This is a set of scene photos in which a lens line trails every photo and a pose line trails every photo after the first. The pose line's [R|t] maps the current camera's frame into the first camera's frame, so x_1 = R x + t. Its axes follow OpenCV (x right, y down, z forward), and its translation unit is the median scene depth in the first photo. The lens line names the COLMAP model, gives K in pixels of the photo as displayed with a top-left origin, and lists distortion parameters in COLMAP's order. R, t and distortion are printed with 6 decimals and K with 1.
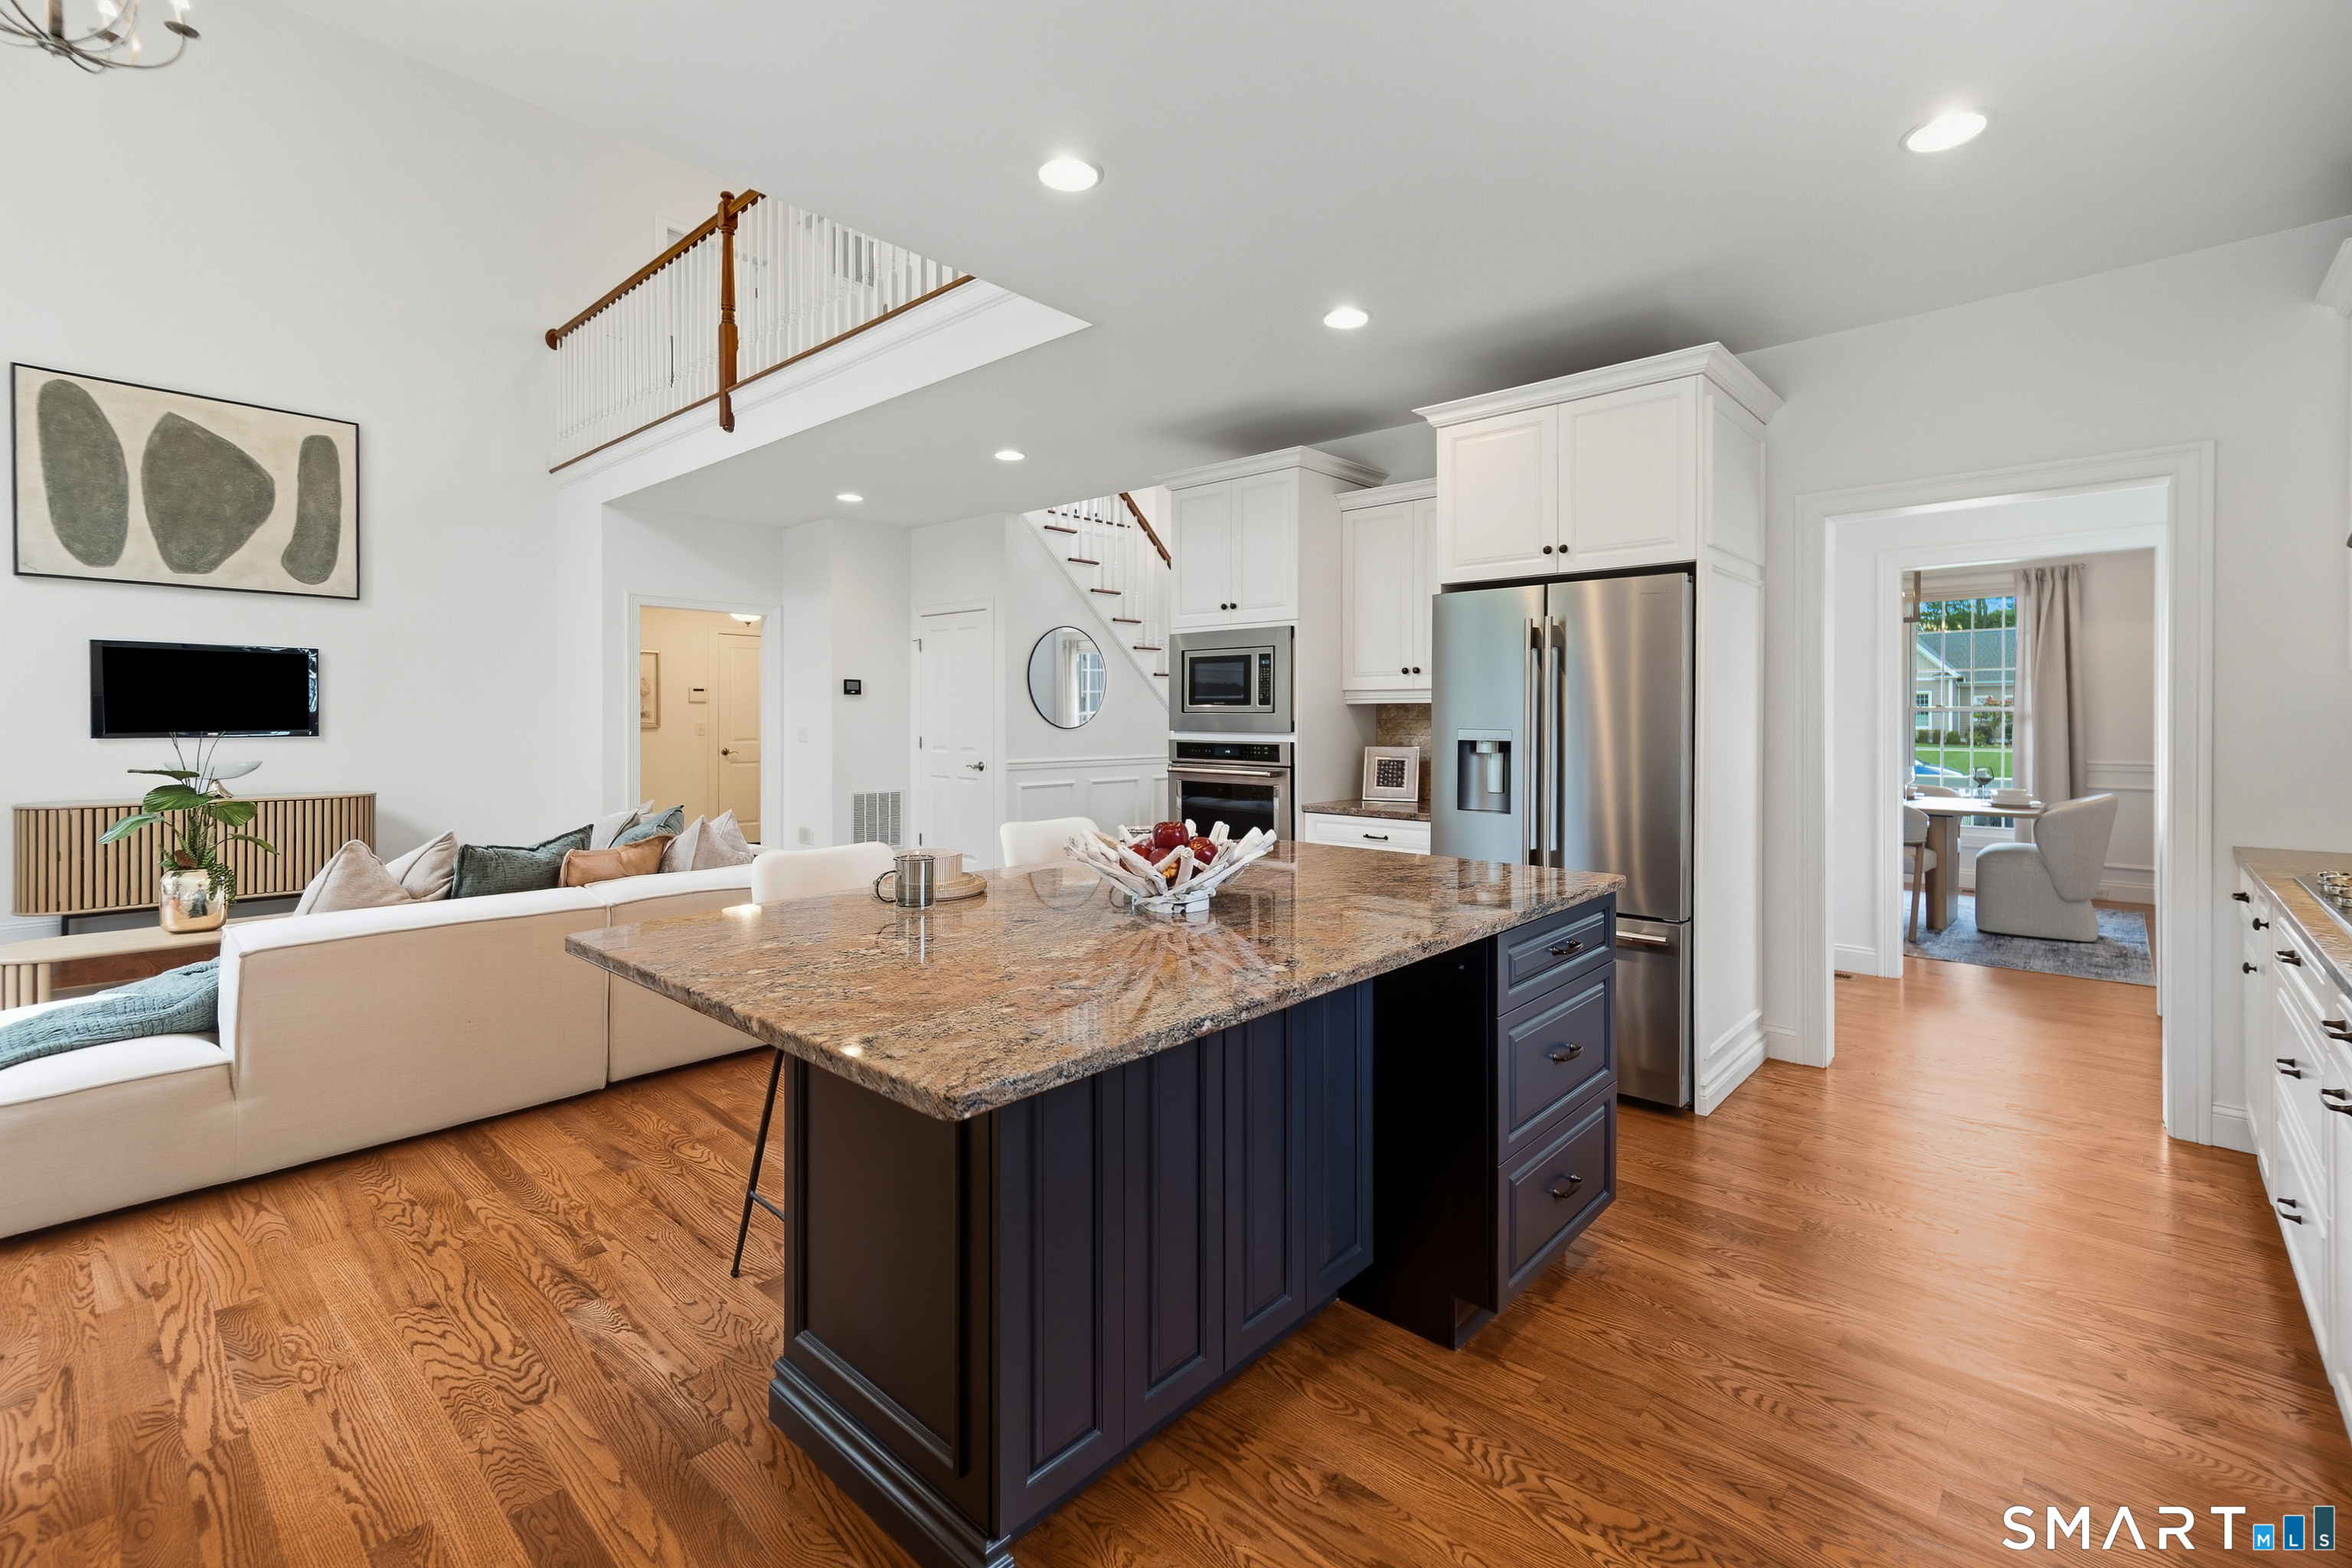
lens RADIAL K [[997.0, 0, 1174.3], [0, 997.0, 738.4], [0, 0, 1]] dist [0.001293, 0.000356]
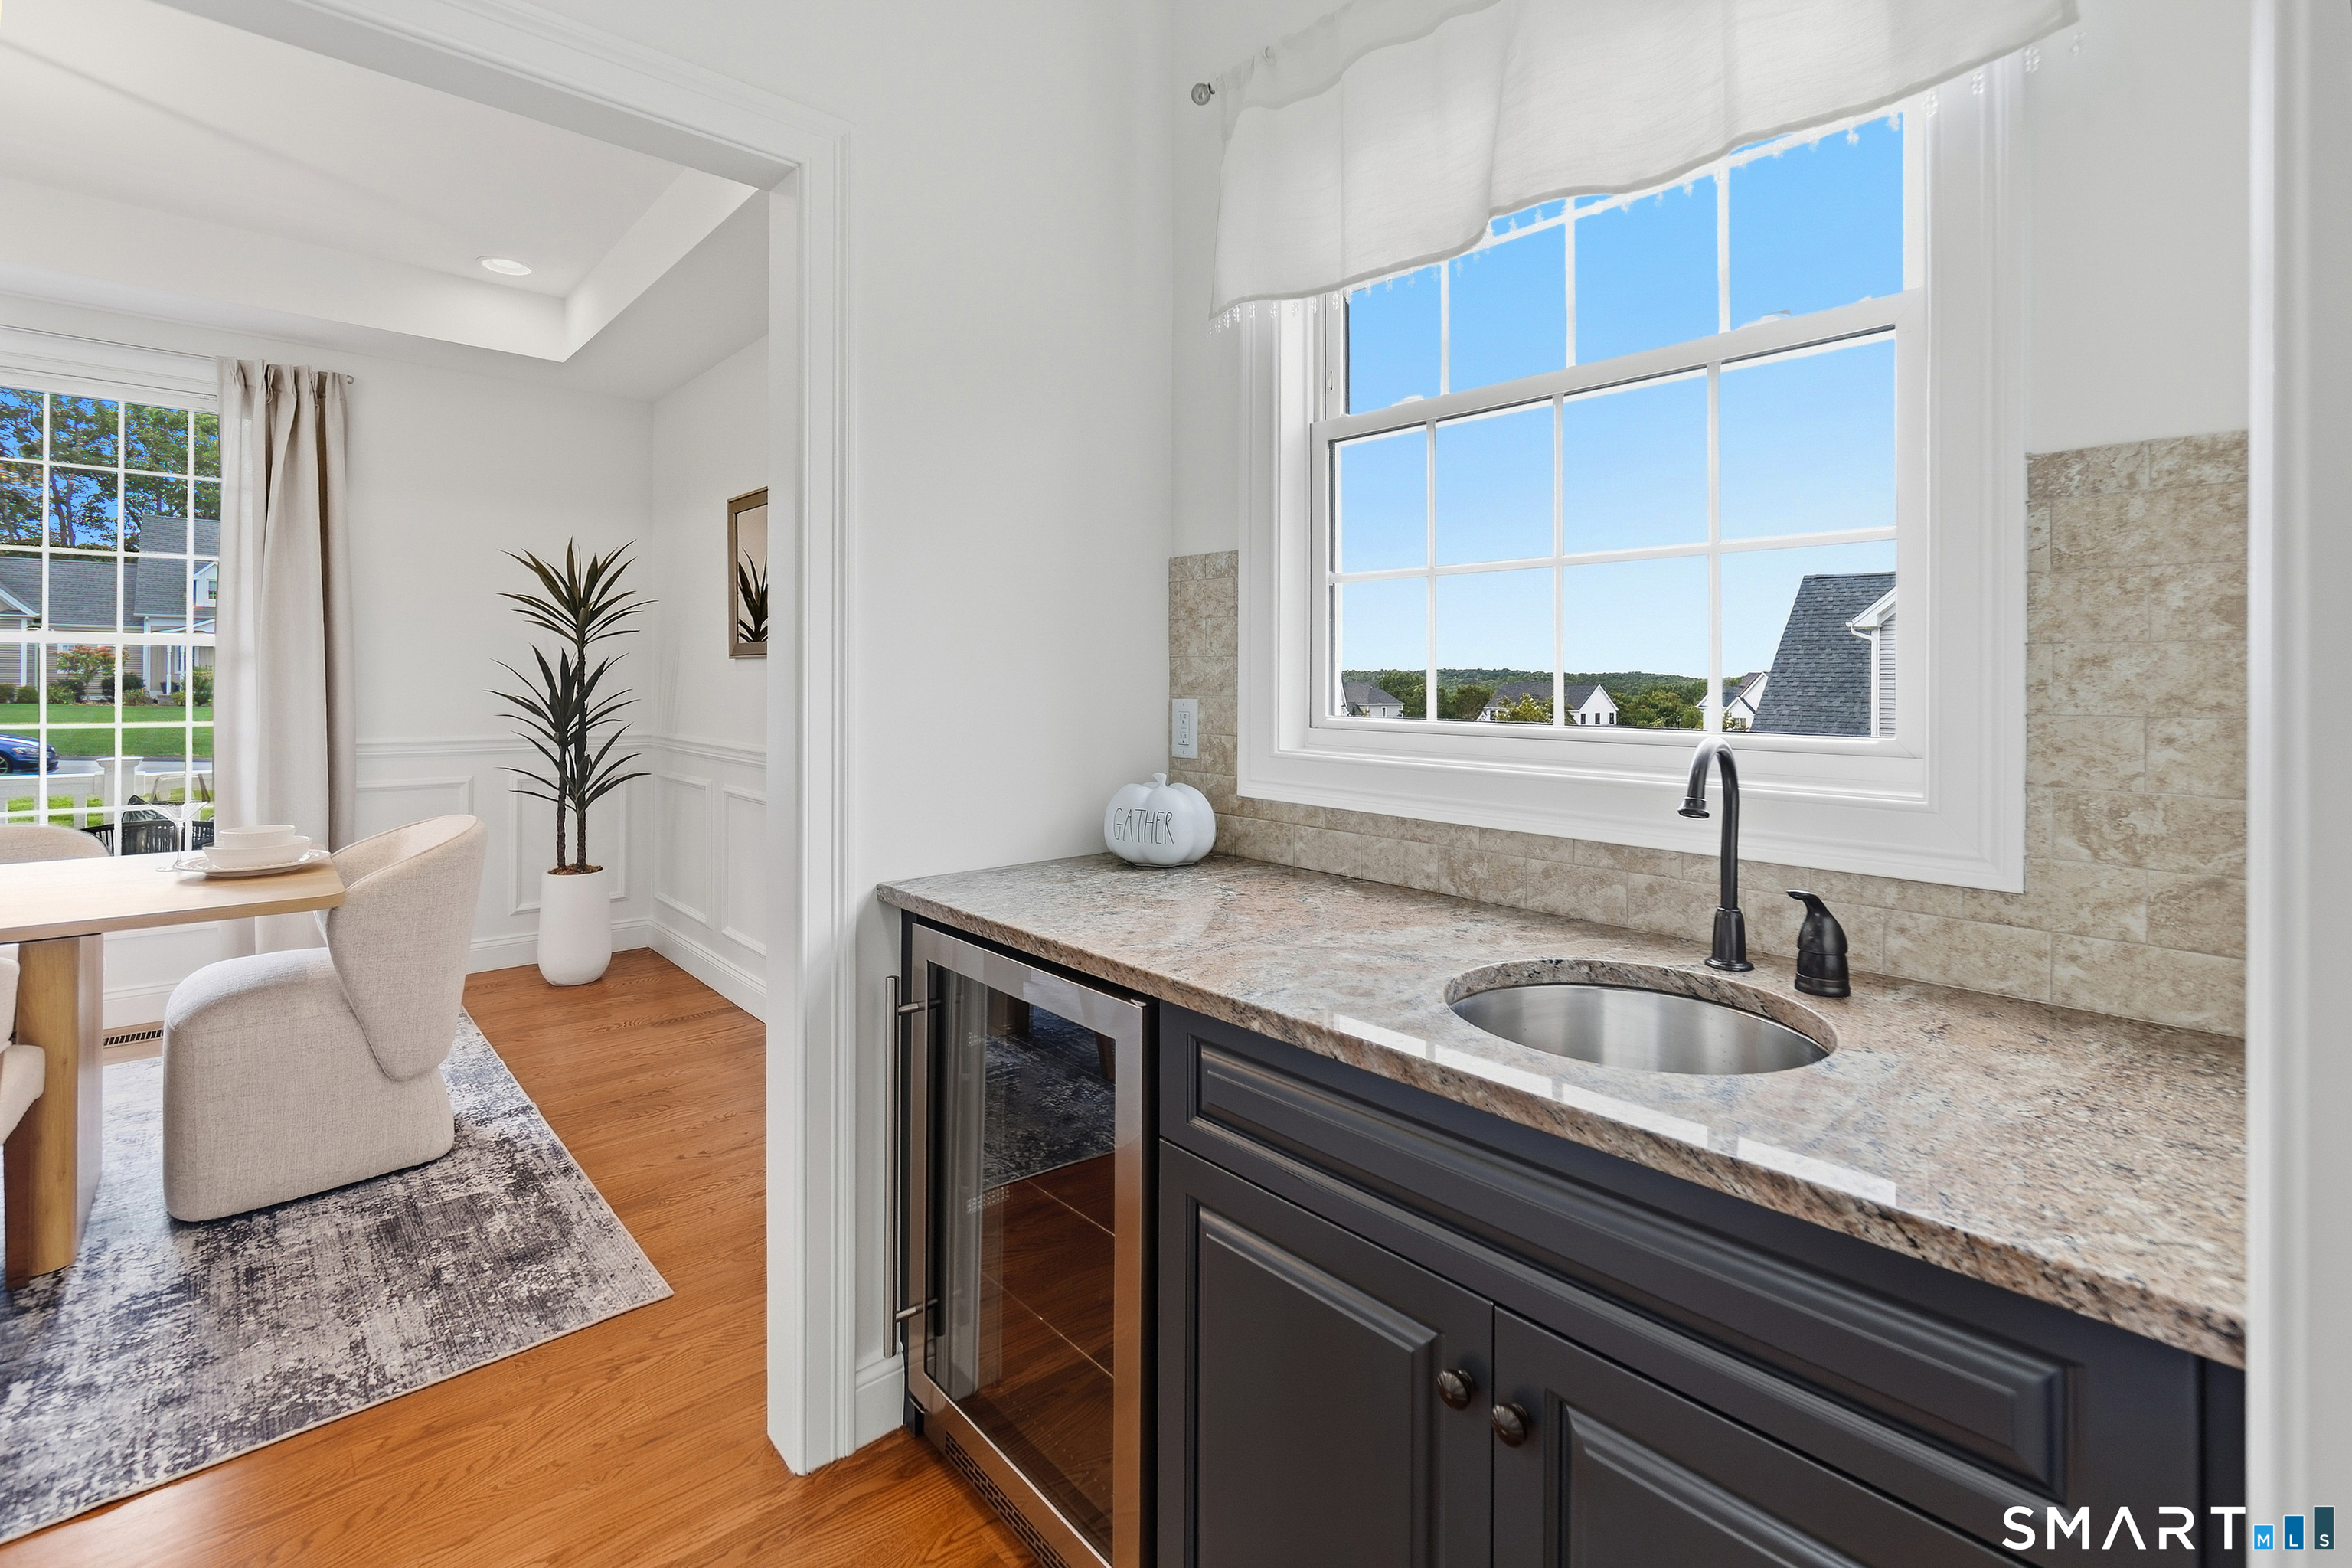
lens RADIAL K [[1041.2, 0, 1180.3], [0, 1041.2, 685.9], [0, 0, 1]] dist [0.000684, 0.000072]
pose [[0.075958, 0.001678, 0.997110, 0.376320], [0.005333, 0.999984, -0.002089, -0.003134], [-0.997097, 0.005476, 0.075948, 0.503297]]
